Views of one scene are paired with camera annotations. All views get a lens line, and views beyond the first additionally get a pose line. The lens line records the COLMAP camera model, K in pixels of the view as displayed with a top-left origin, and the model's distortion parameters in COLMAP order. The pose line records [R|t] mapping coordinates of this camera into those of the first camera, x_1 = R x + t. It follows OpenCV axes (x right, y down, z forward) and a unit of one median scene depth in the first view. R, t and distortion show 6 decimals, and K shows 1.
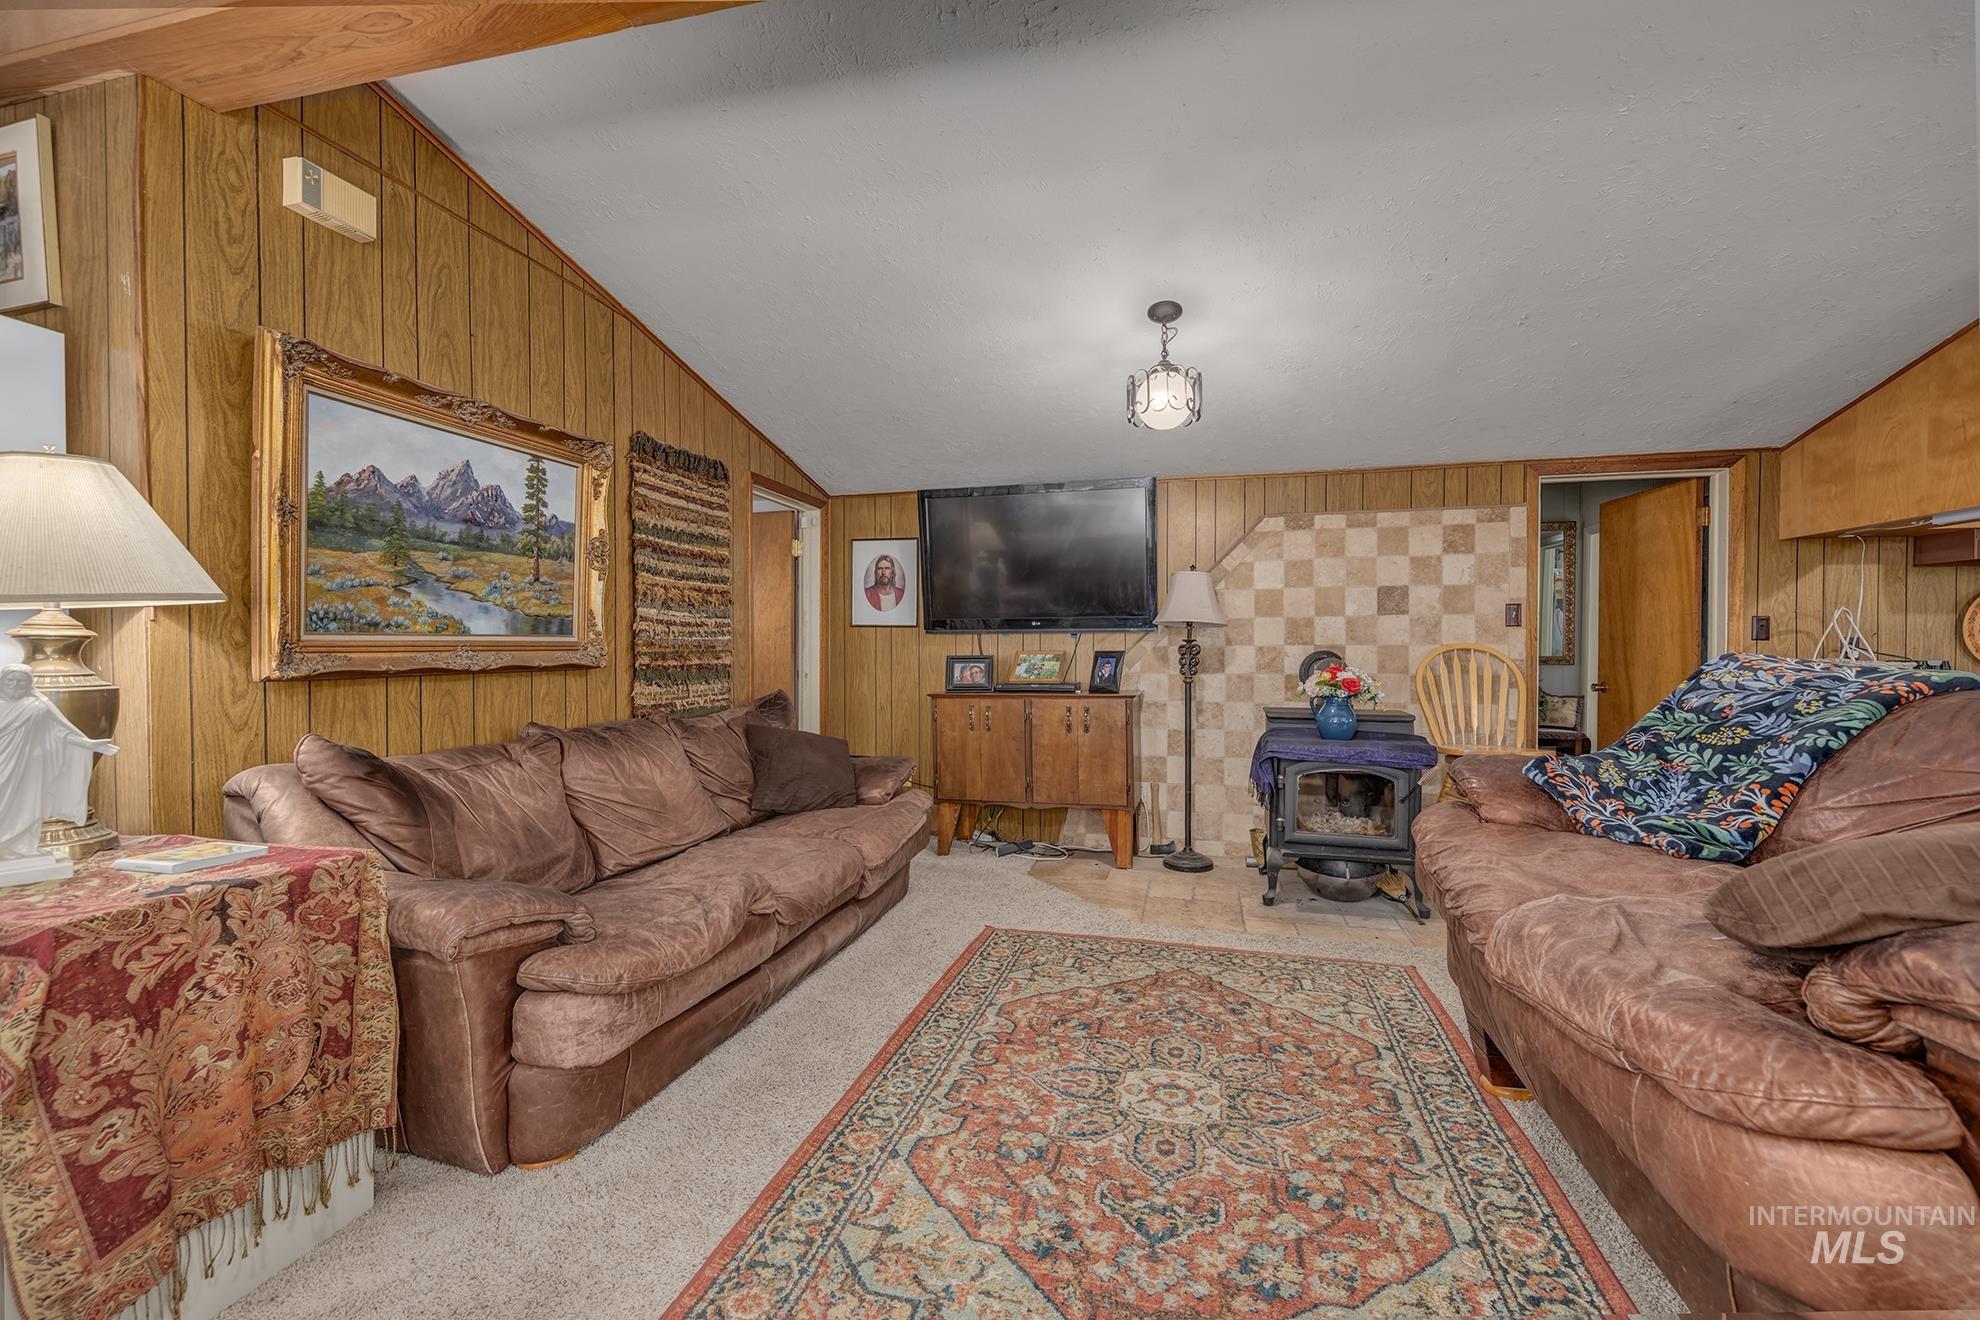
lens RADIAL K [[856.3, 0, 992.8], [0, 856.3, 660.7], [0, 0, 1]] dist [-0.001839, -0.000383]
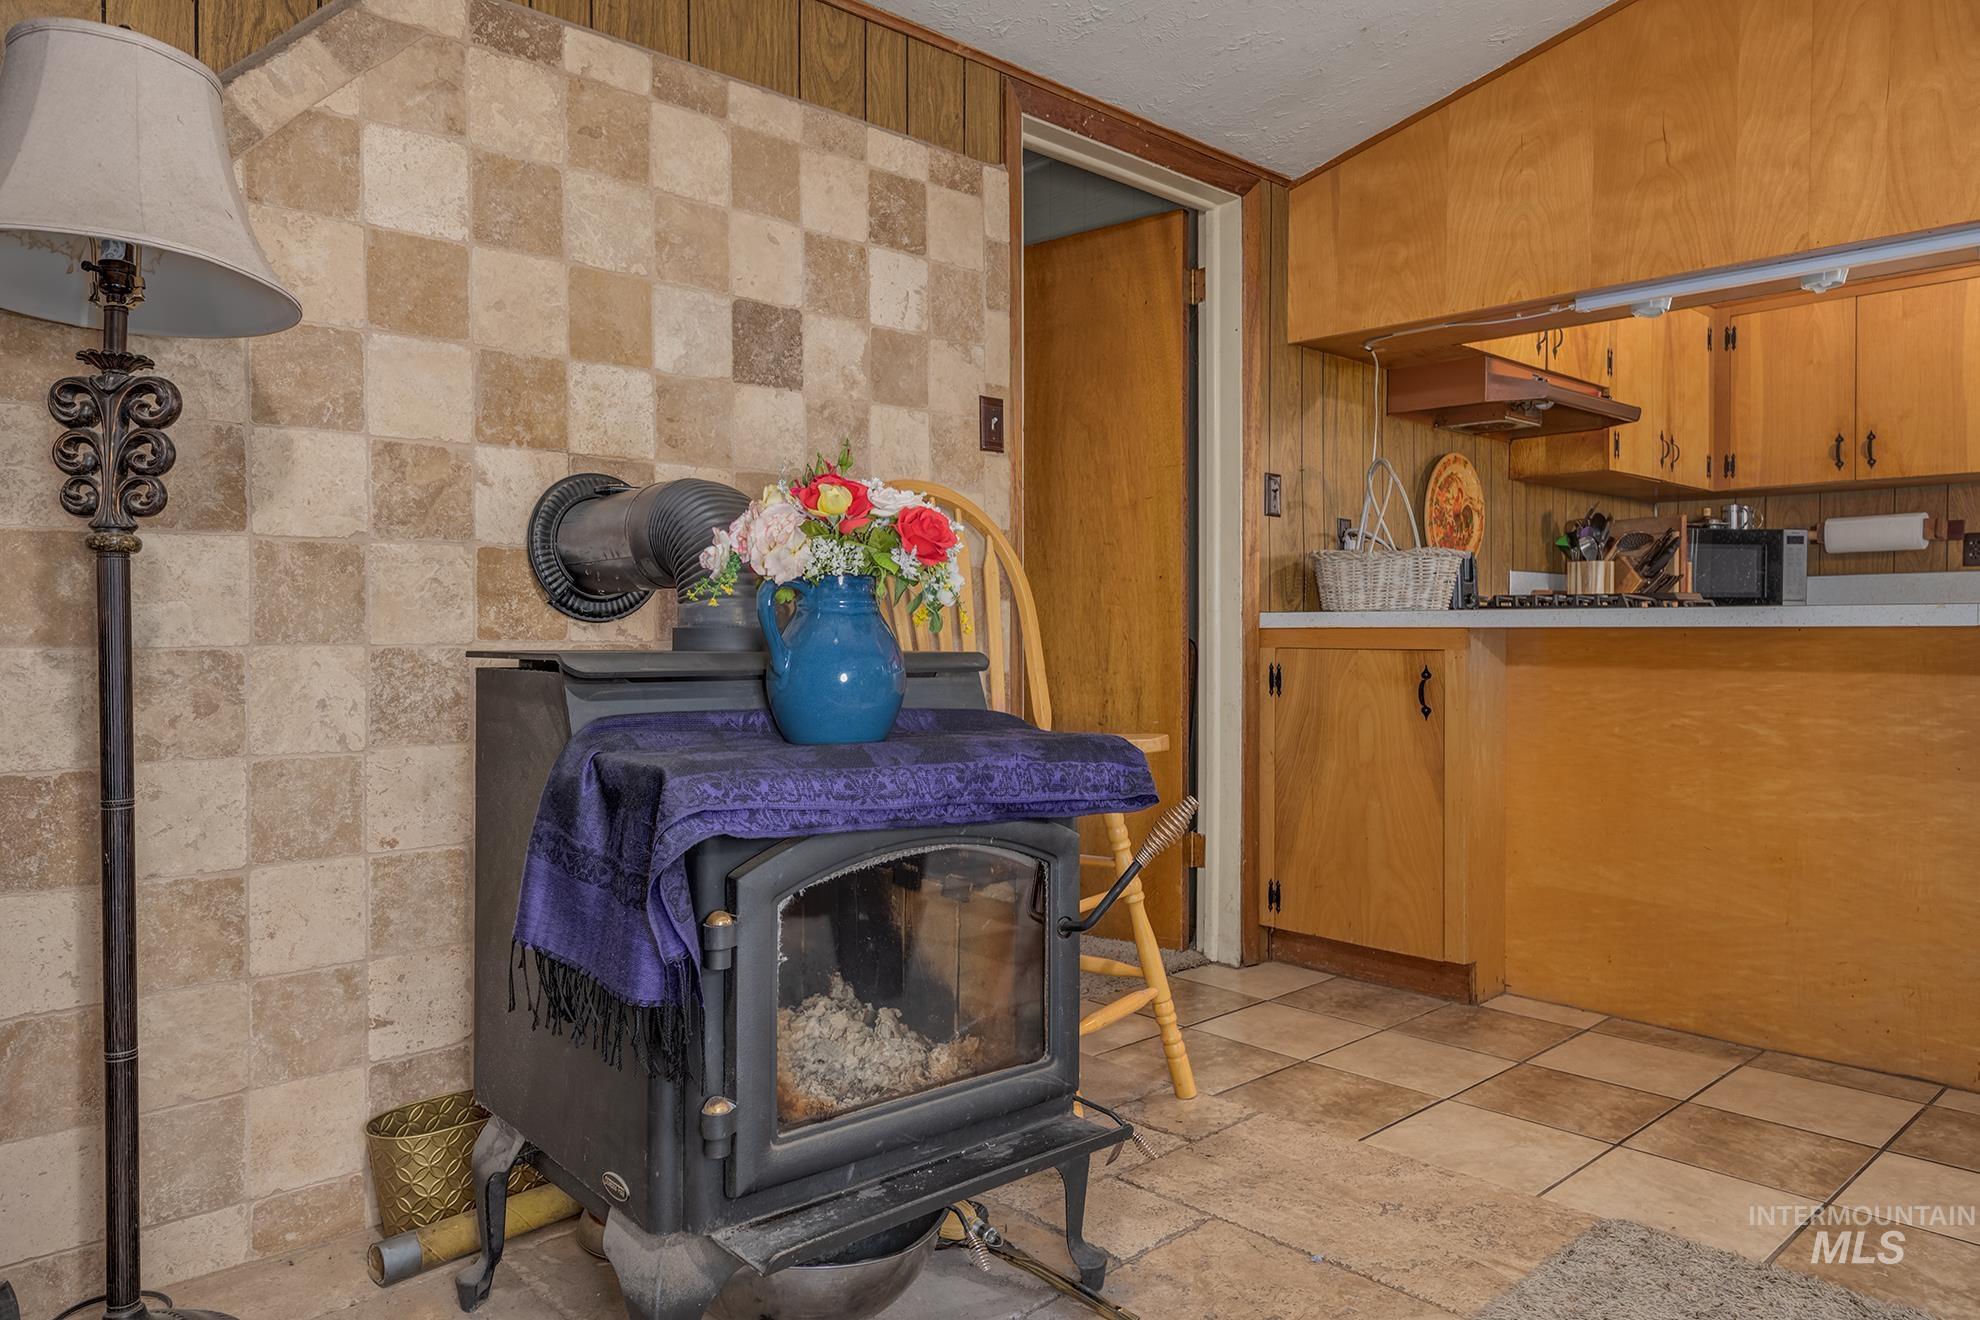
lens RADIAL K [[1285.4, 0, 989.8], [0, 1285.4, 642.6], [0, 0, 1]] dist [0.017129, 0.000607]
pose [[0.546319, -0.008856, 0.837530, 0.074902], [0.014028, 0.999901, 0.001422, 0.052348], [-0.837460, 0.010972, 0.546389, 0.643013]]
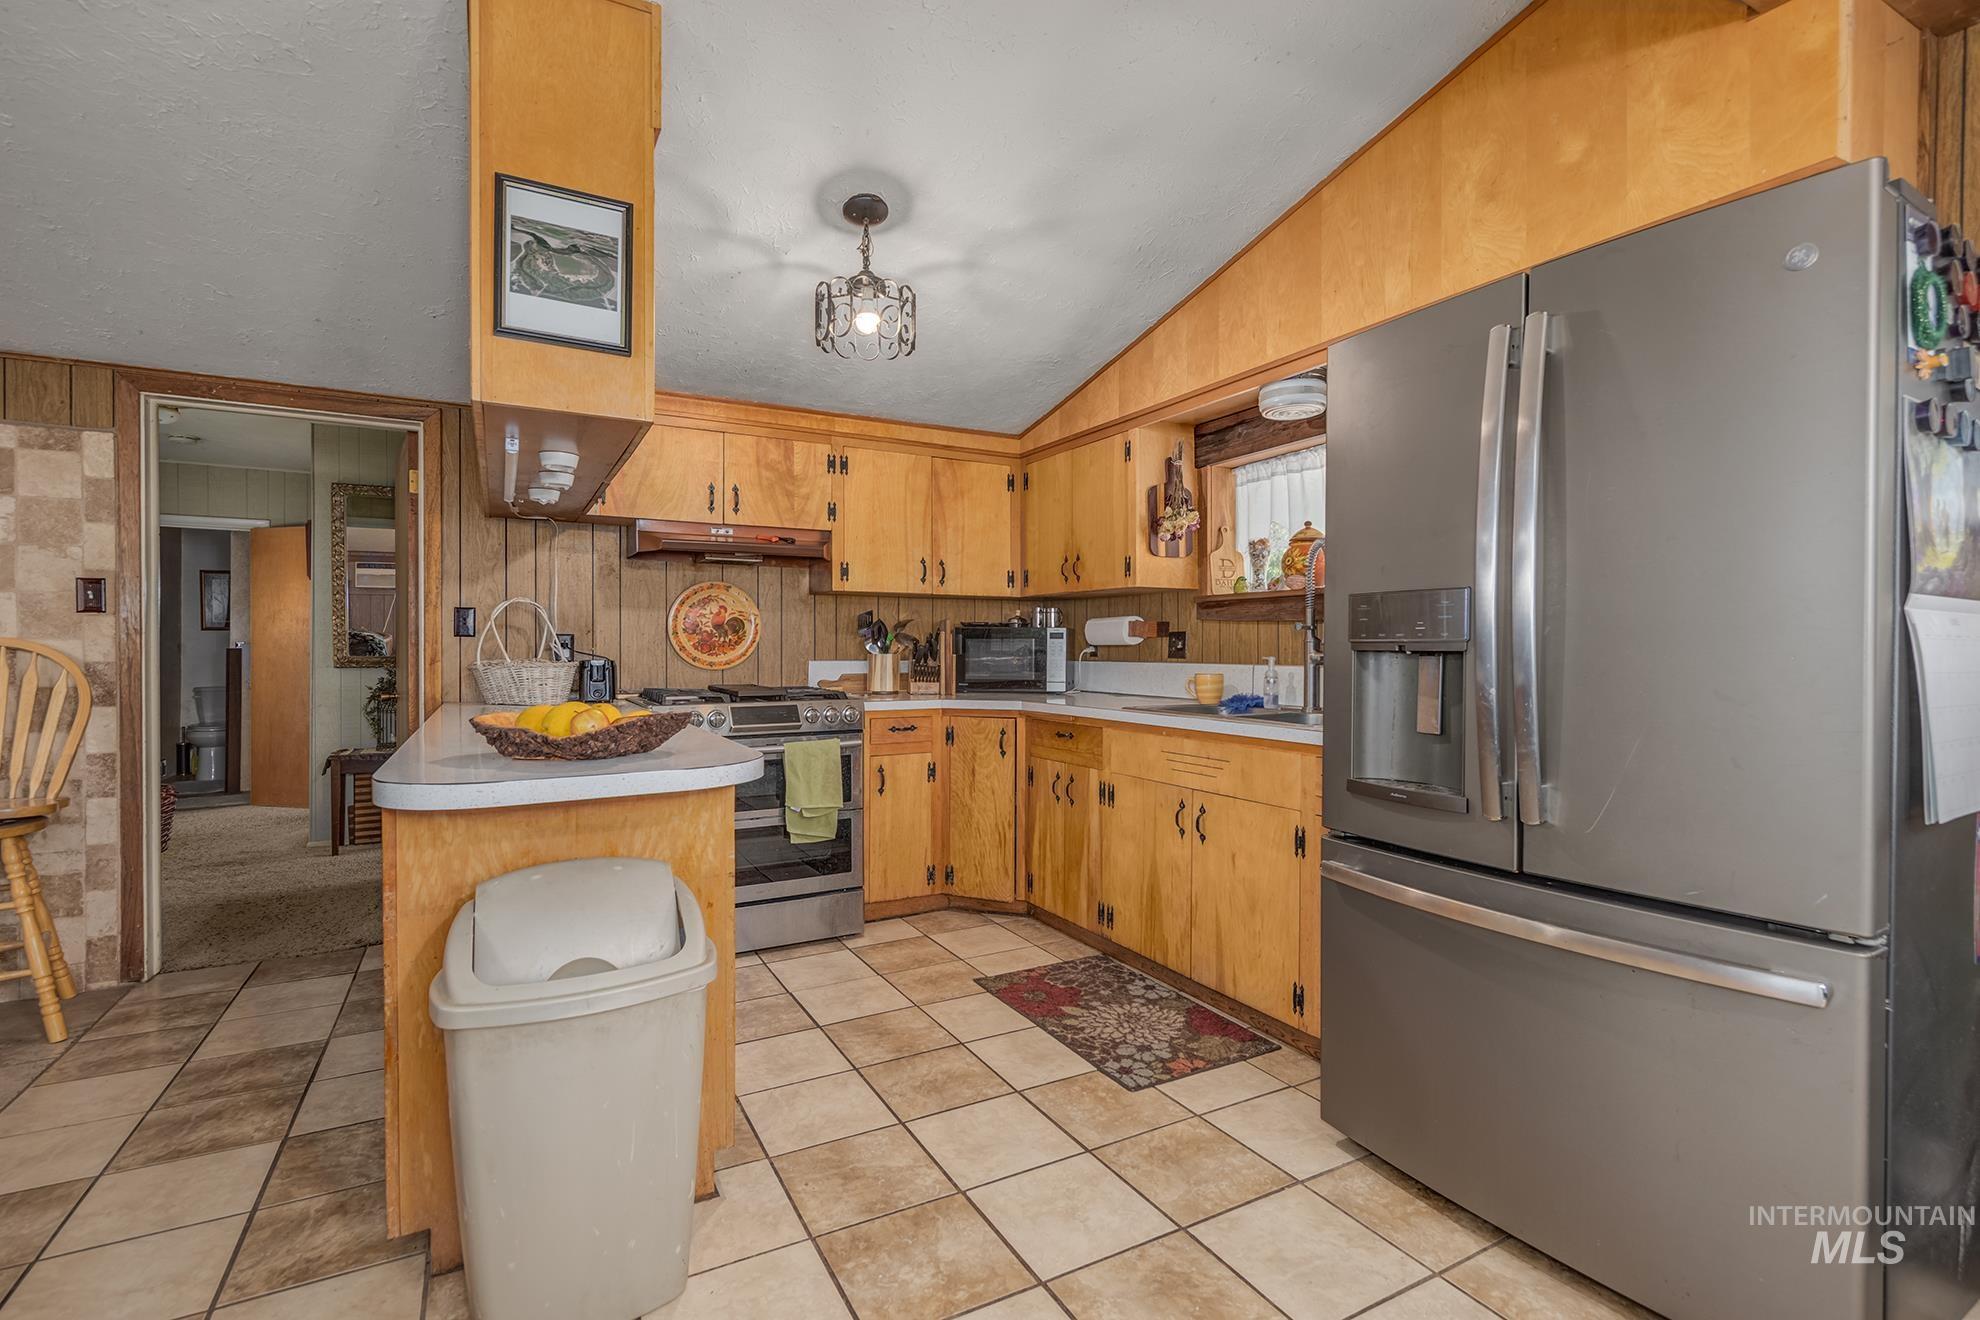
lens RADIAL K [[888.1, 0, 981.9], [0, 888.1, 652.9], [0, 0, 1]] dist [0.005819, -0.001371]
pose [[0.730090, -0.000808, 0.683351, 0.627538], [0.009451, 0.999916, -0.008915, 0.003970], [-0.683286, 0.012968, 0.730036, 0.027614]]
